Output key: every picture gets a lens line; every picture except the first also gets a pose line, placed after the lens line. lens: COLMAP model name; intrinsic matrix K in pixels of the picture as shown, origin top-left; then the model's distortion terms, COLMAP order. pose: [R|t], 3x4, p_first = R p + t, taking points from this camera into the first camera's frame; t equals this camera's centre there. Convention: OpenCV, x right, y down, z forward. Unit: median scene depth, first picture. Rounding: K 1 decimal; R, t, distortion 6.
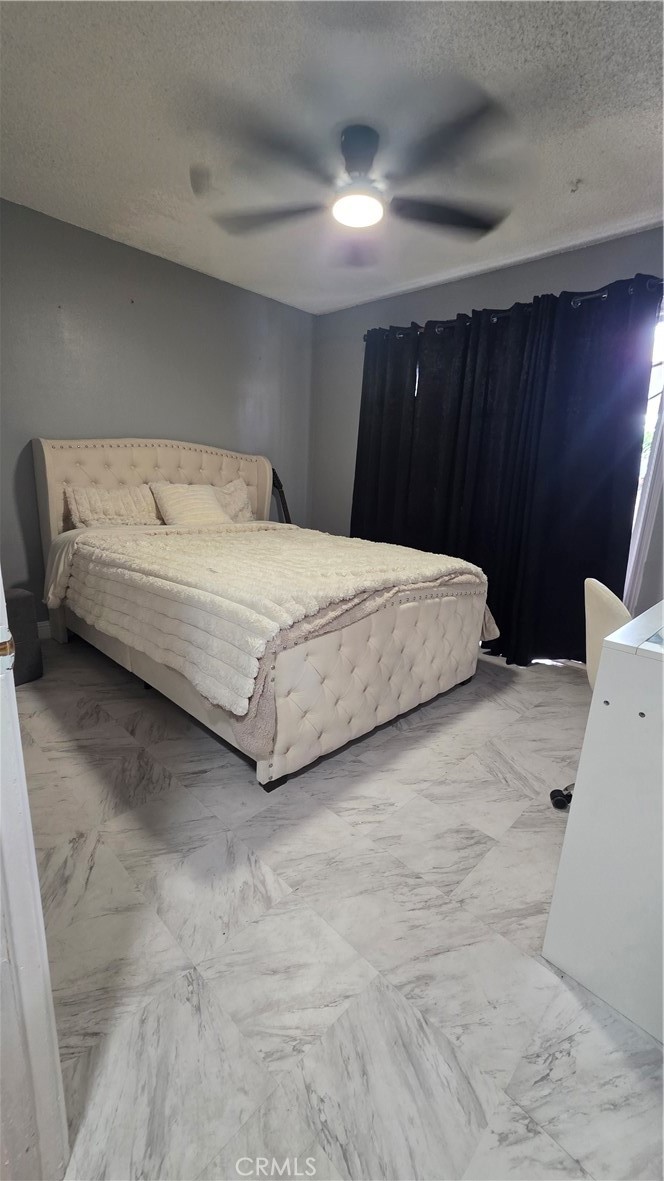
lens RADIAL K [[476.4, 0, 337.4], [0, 476.4, 591.7], [0, 0, 1]] dist [0.003692, -0.000518]
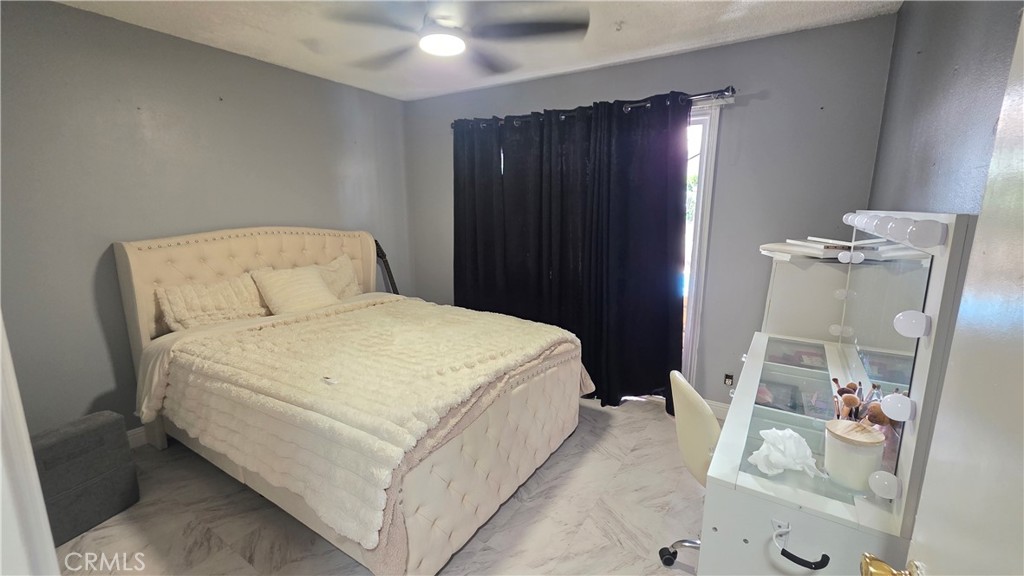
lens RADIAL K [[413.0, 0, 513.8], [0, 413.0, 263.3], [0, 0, 1]] dist [0.003692, -0.000518]
pose [[0.977574, -0.083454, 0.193353, -0.019789], [0.093515, 0.994667, -0.043492, -0.186414], [-0.188692, 0.060598, 0.980165, 0.039436]]
